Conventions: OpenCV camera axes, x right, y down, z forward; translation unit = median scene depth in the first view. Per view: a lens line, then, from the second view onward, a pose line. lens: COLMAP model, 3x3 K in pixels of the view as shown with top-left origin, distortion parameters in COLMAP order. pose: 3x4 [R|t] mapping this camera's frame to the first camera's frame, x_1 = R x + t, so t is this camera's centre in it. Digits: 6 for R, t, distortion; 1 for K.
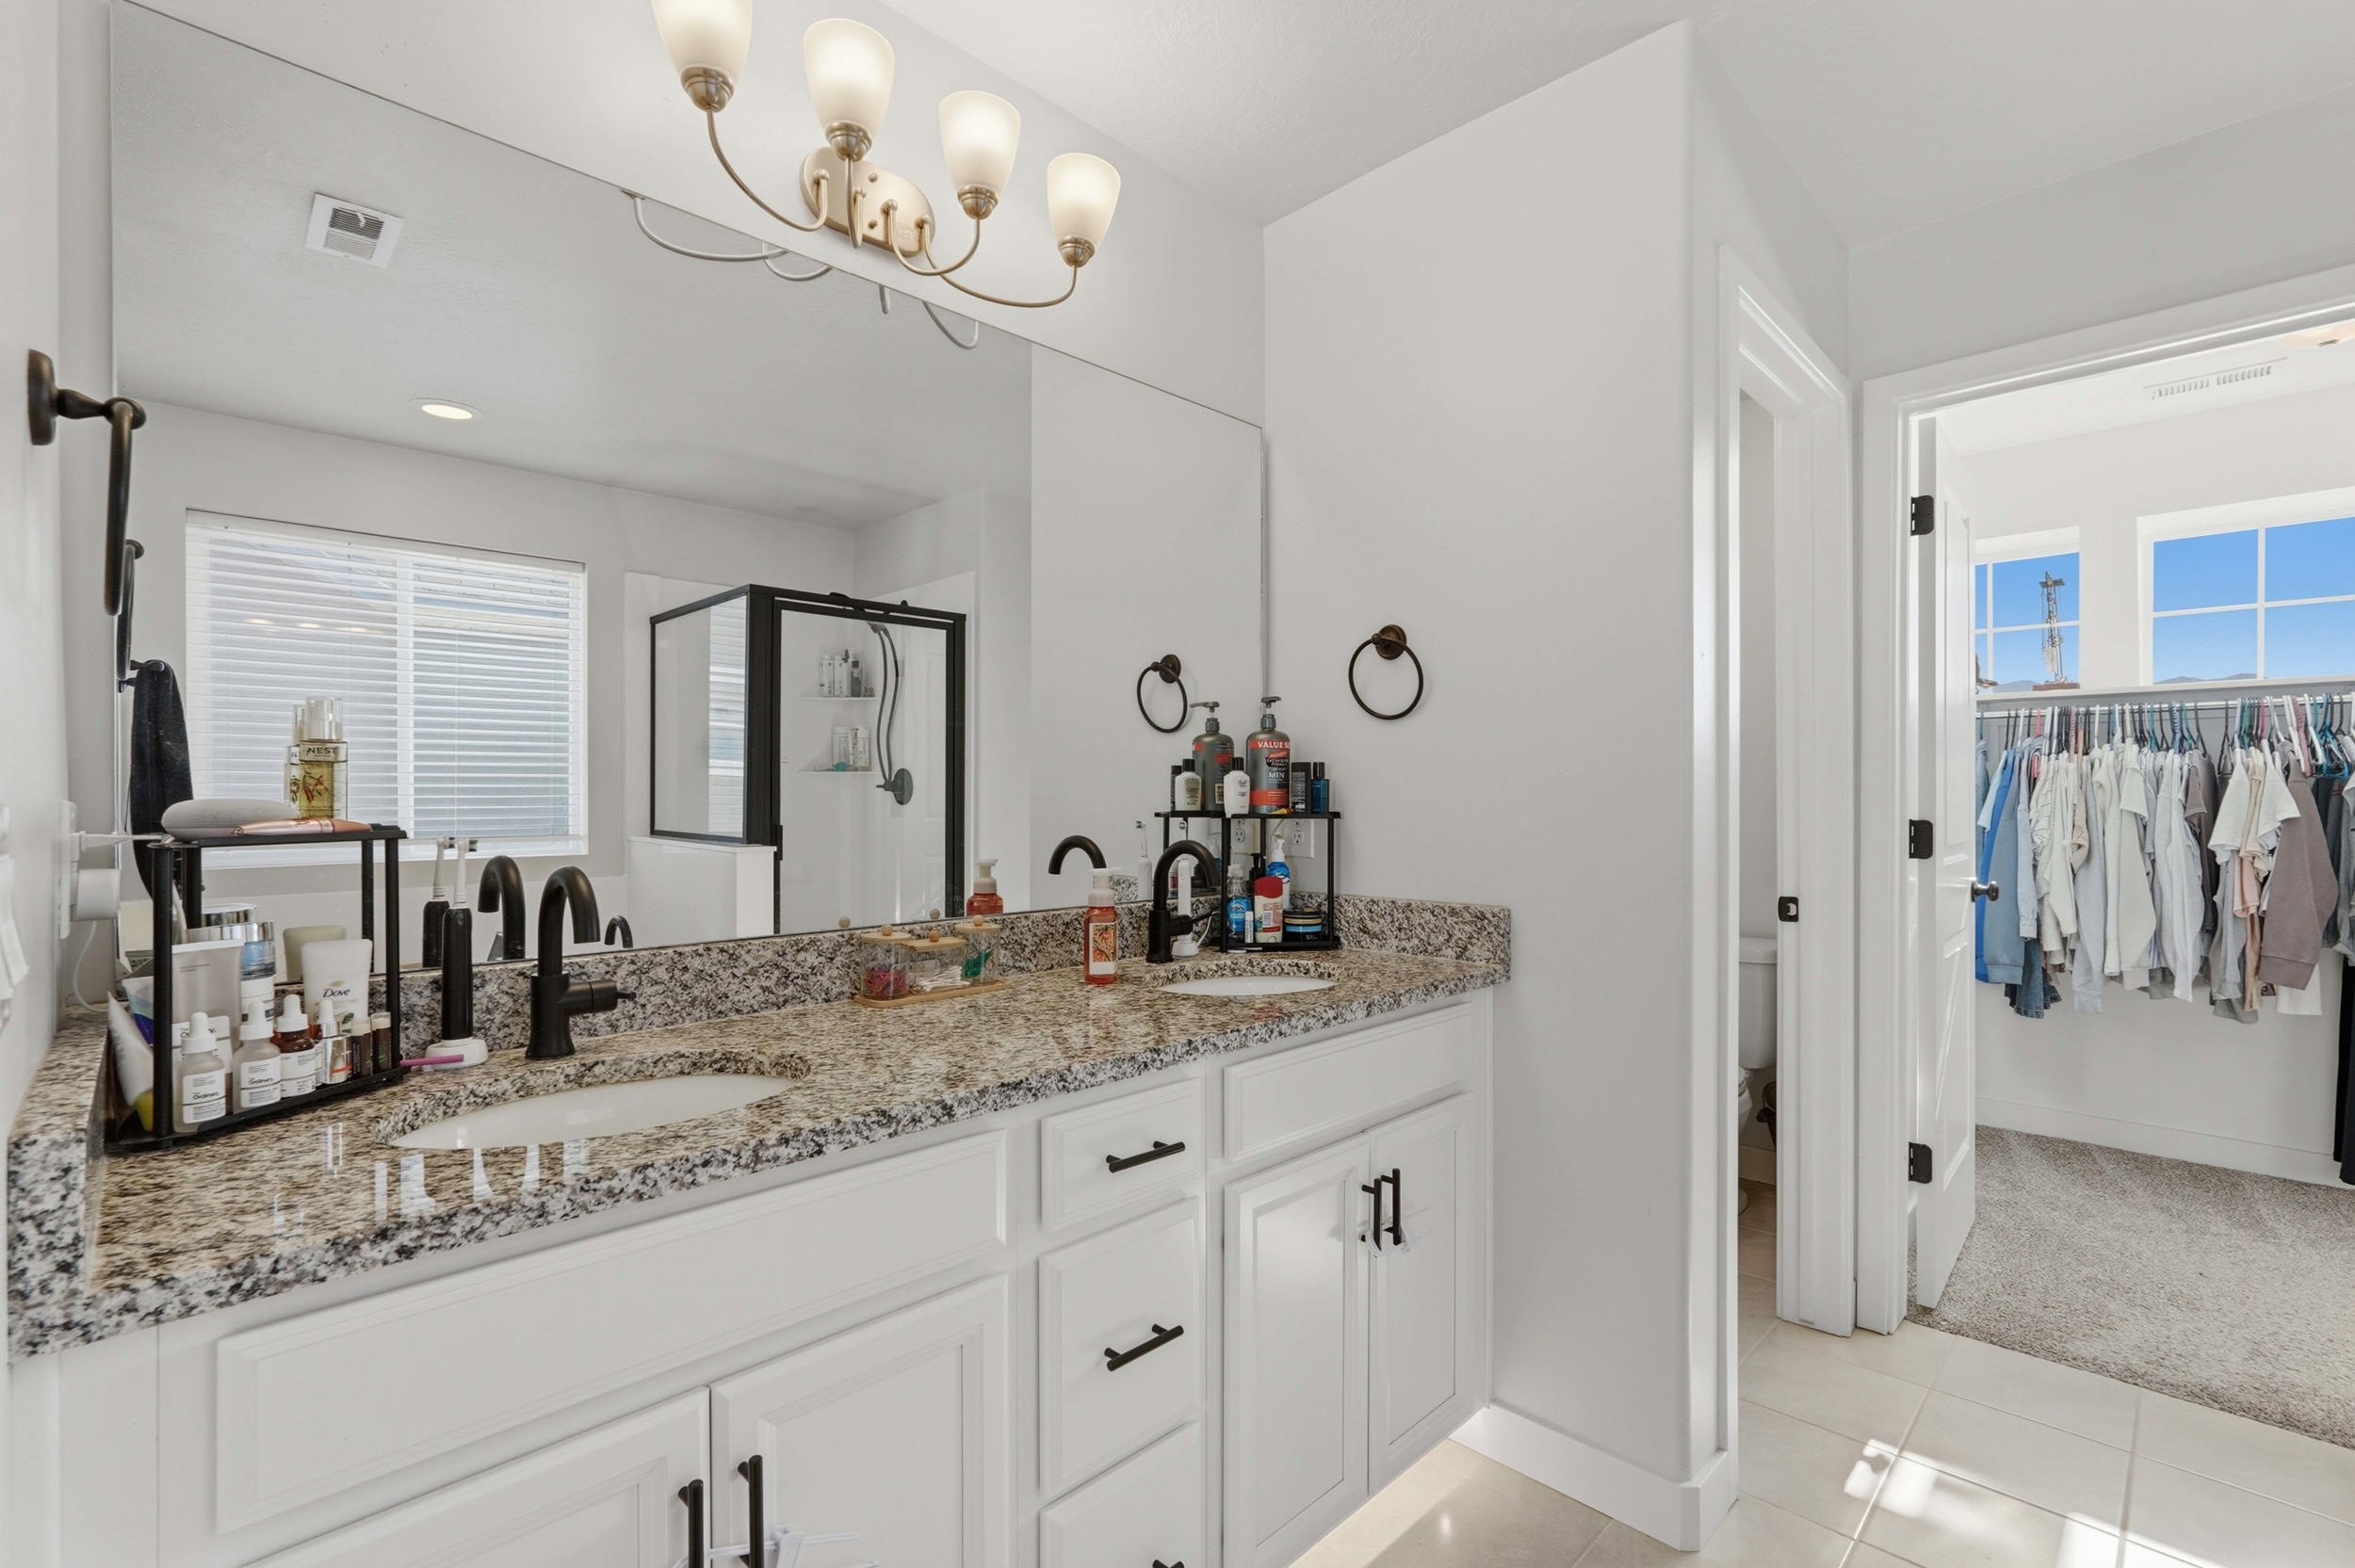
lens RADIAL K [[1038.0, 0, 1176.8], [0, 1038.0, 789.4], [0, 0, 1]] dist [-0.009840, 0.000643]
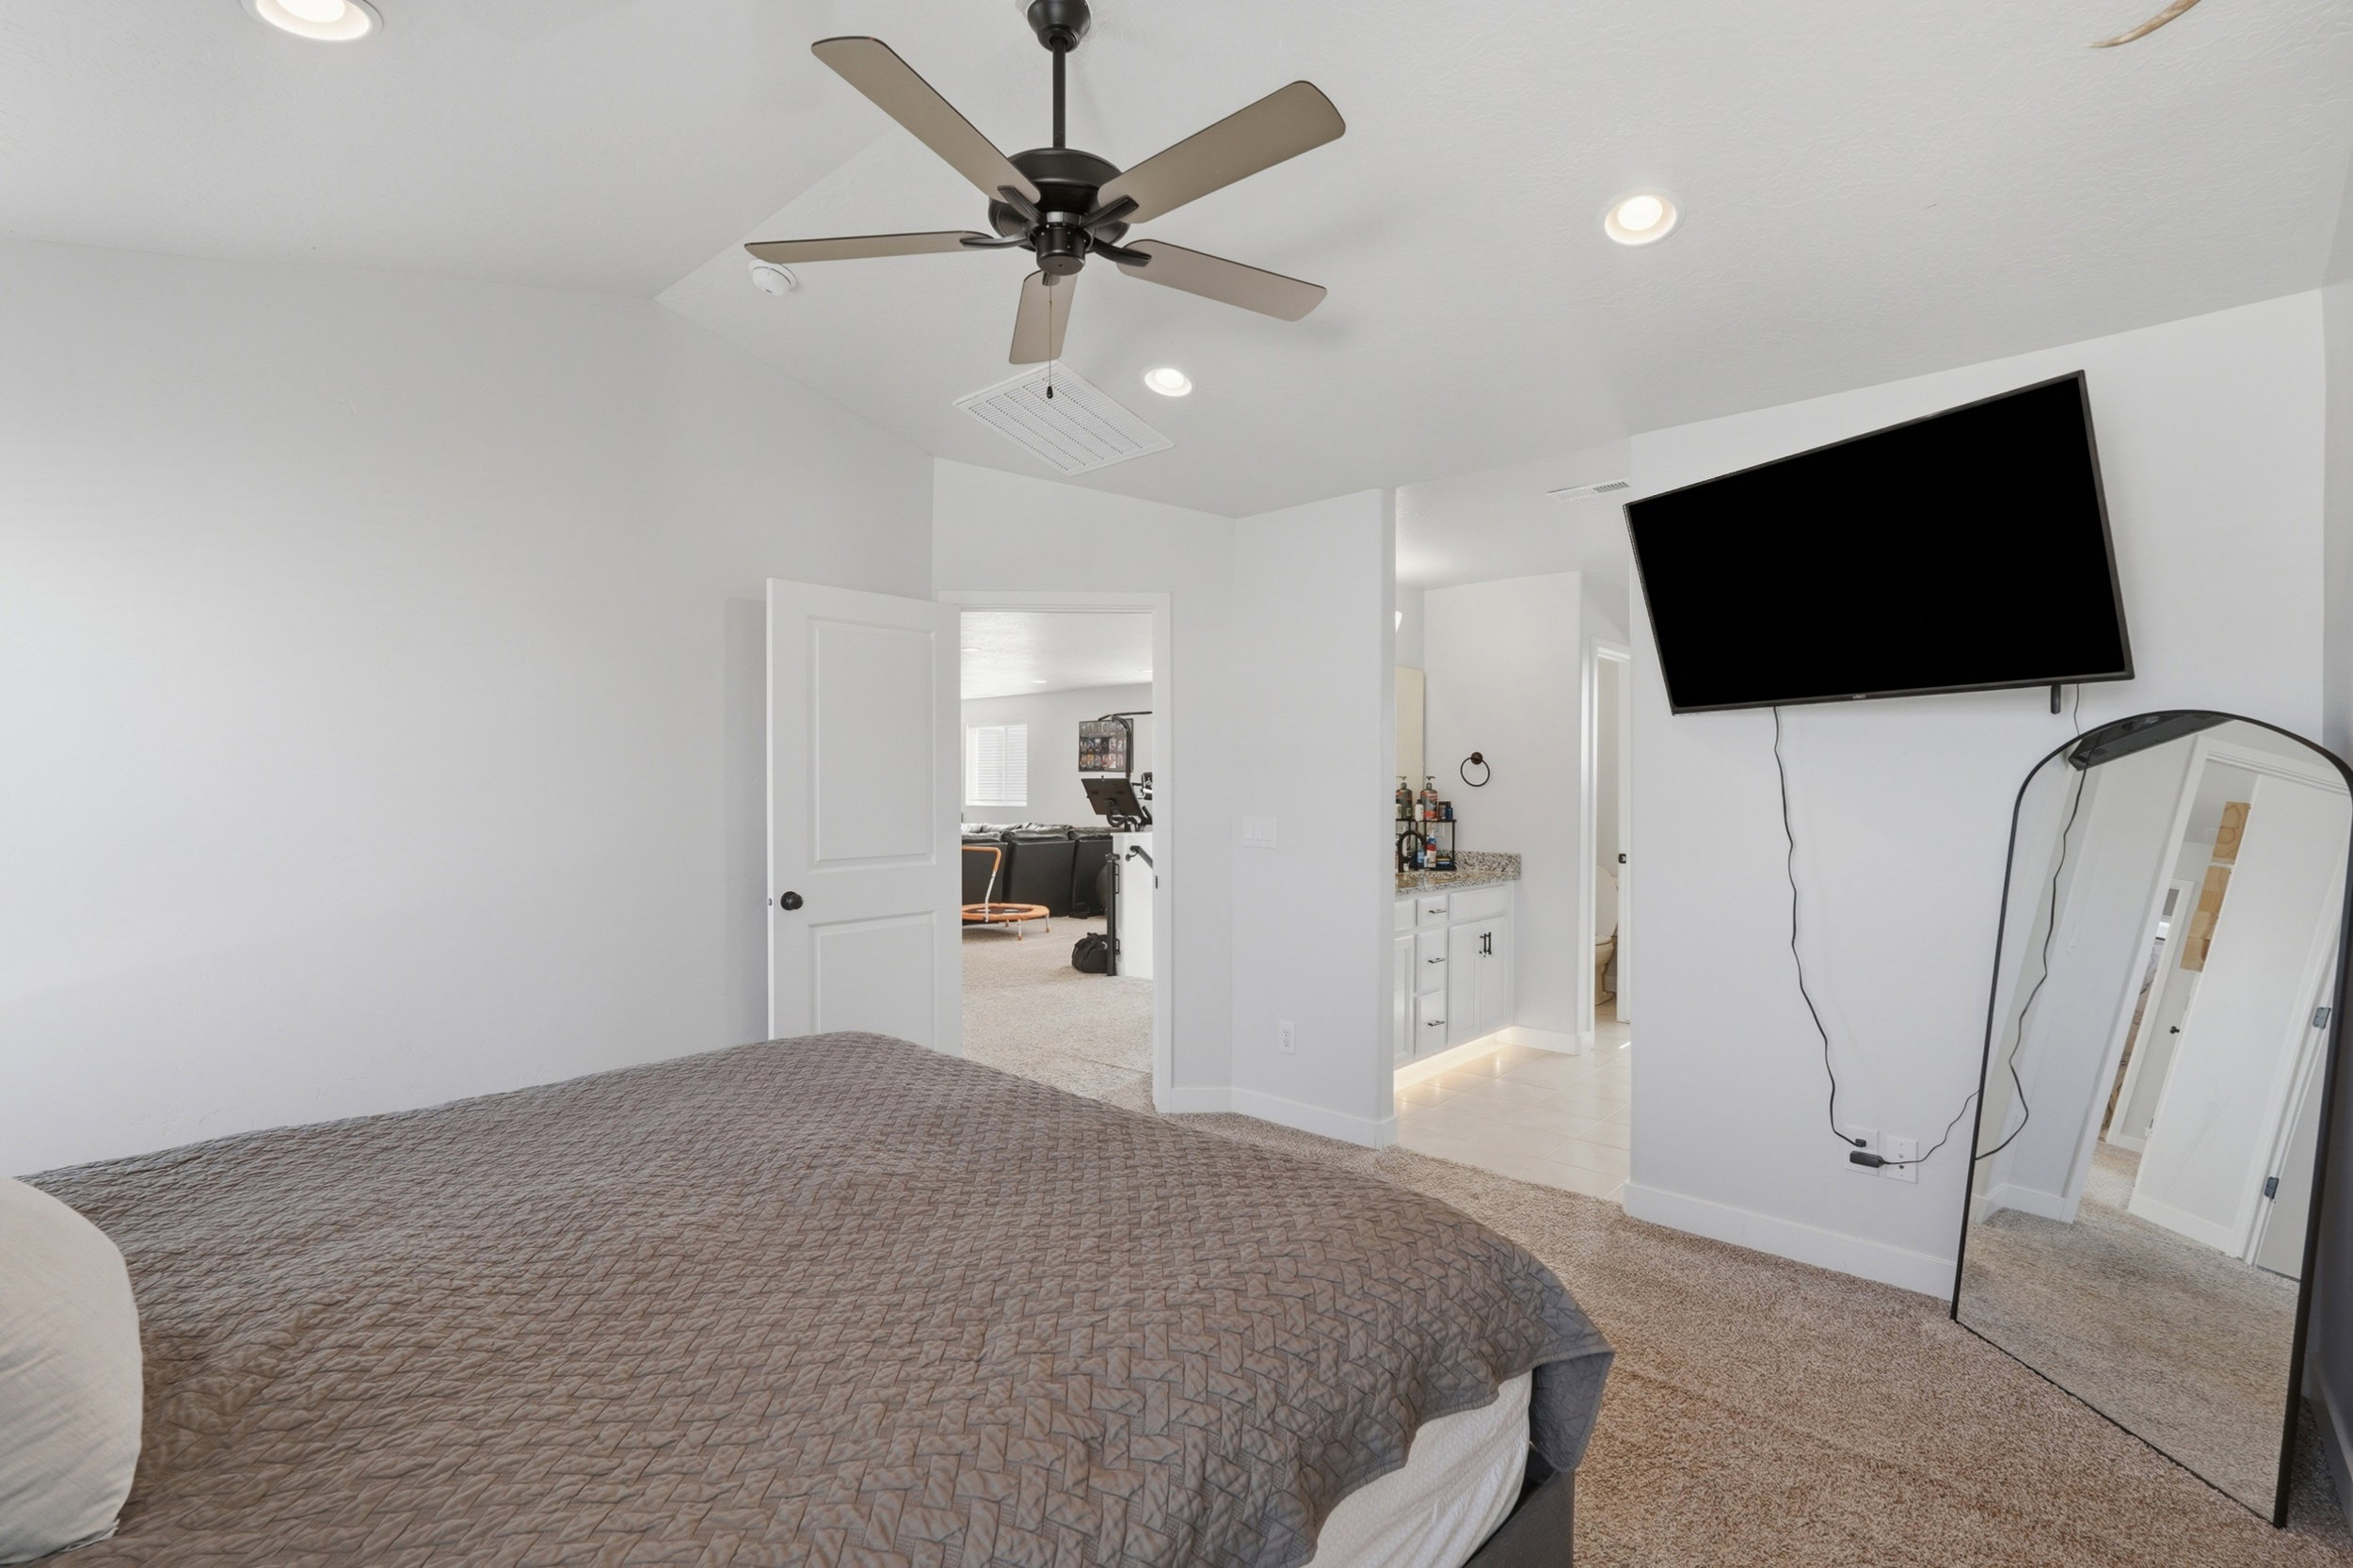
lens RADIAL K [[1037.2, 0, 1177.1], [0, 1037.2, 798.2], [0, 0, 1]] dist [-0.009840, 0.000643]
pose [[0.994852, 0.020178, 0.099314, -0.546153], [-0.019348, 0.999769, -0.009306, 0.002588], [-0.099478, 0.007336, 0.995013, -1.056795]]
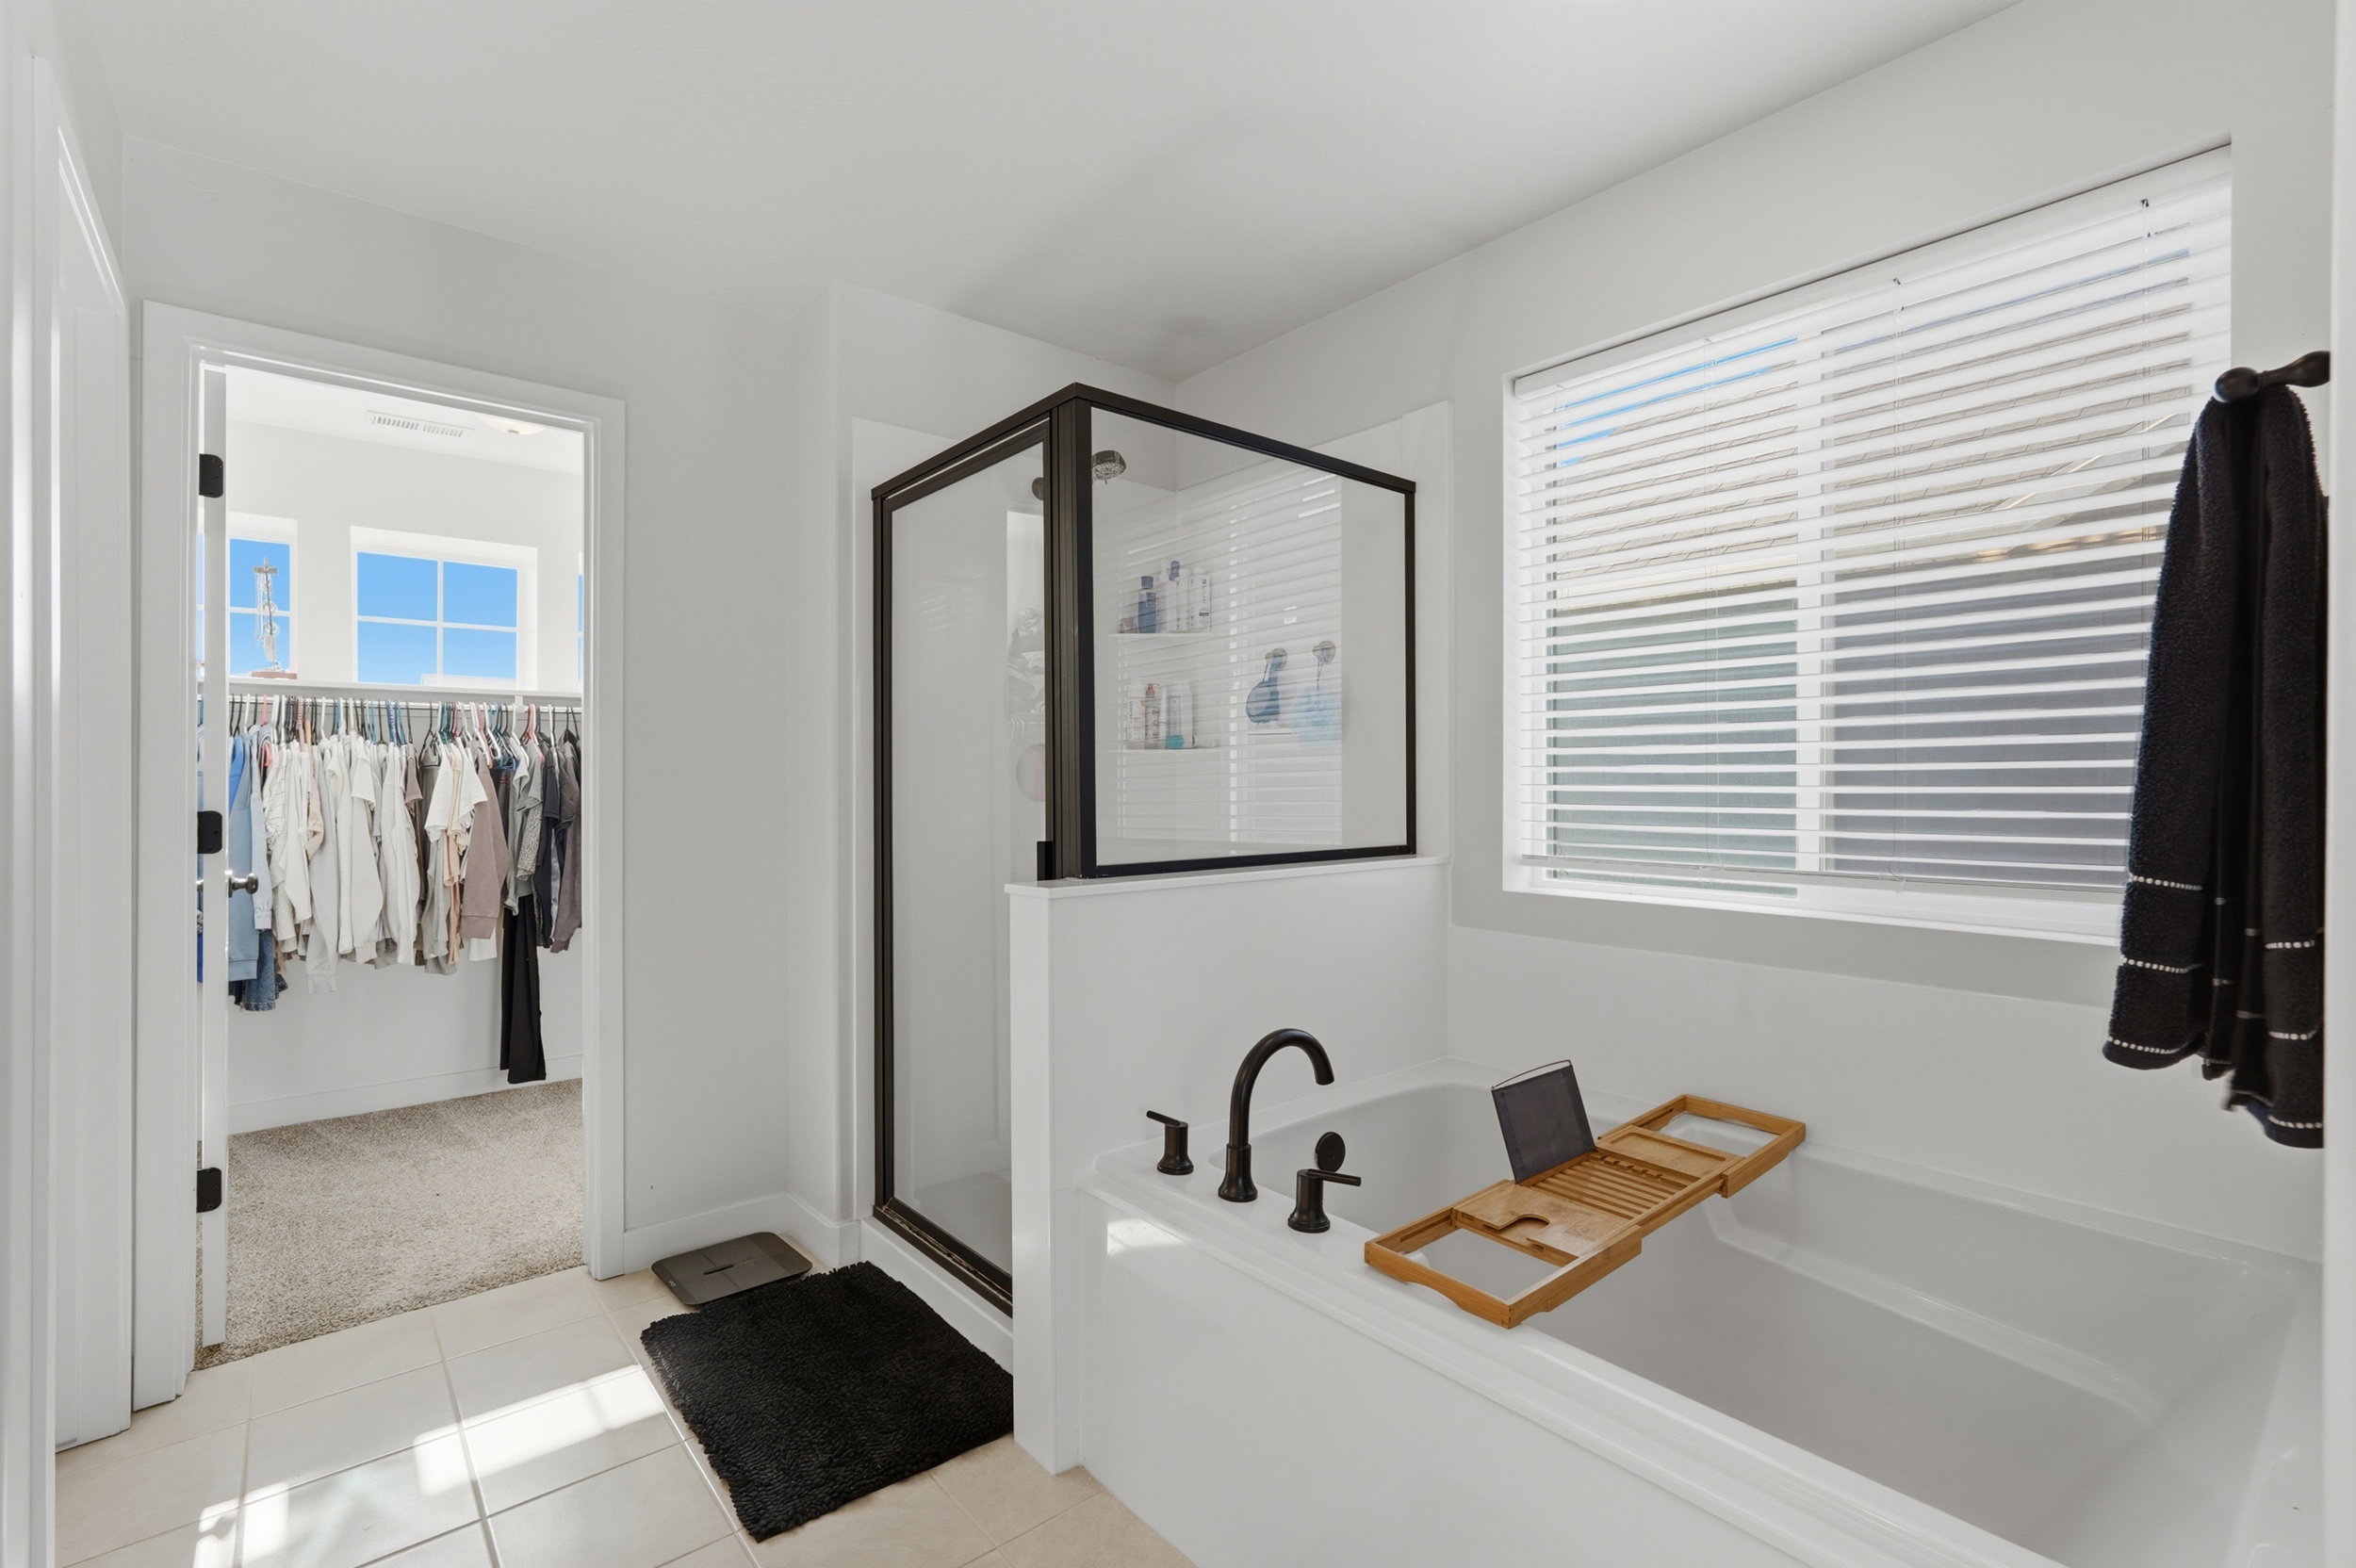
lens RADIAL K [[1038.5, 0, 1179.8], [0, 1038.5, 778.6], [0, 0, 1]] dist [-0.009840, 0.000643]
pose [[0.073762, 0.003051, 0.997271, -0.092705], [-0.000963, 0.999995, -0.002988, 0.002810], [-0.997275, -0.000740, 0.073764, 0.064369]]
